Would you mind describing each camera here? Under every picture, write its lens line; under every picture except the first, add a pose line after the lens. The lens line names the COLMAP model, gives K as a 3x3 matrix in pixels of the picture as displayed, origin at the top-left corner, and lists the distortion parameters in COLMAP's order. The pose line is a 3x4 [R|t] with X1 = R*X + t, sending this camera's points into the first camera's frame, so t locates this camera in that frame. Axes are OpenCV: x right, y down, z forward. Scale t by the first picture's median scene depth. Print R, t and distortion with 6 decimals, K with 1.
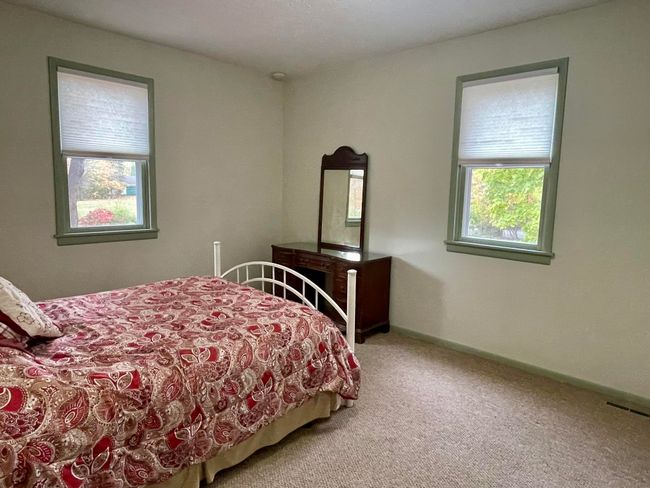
lens RADIAL K [[406.8, 0, 324.5], [0, 406.8, 241.5], [0, 0, 1]] dist [0.003881, -0.001442]
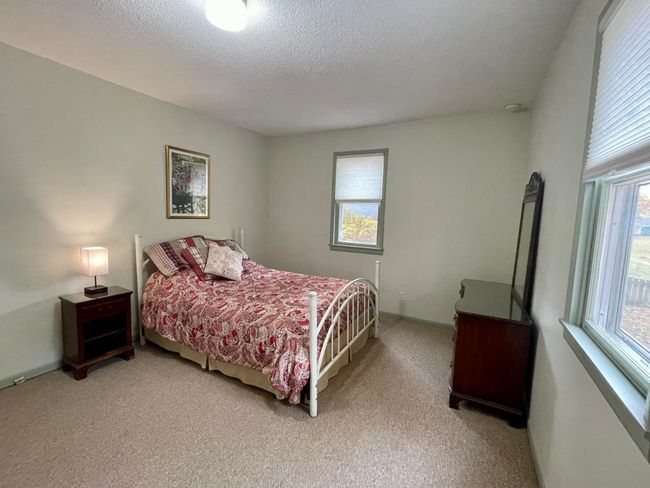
lens RADIAL K [[289.7, 0, 324.9], [0, 289.7, 244.6], [0, 0, 1]] dist [-0.000682, -0.000018]
pose [[0.263896, 0.091363, -0.960214, 0.898690], [-0.155356, 0.986532, 0.051171, -0.113728], [0.951958, 0.135672, 0.274535, 0.860535]]
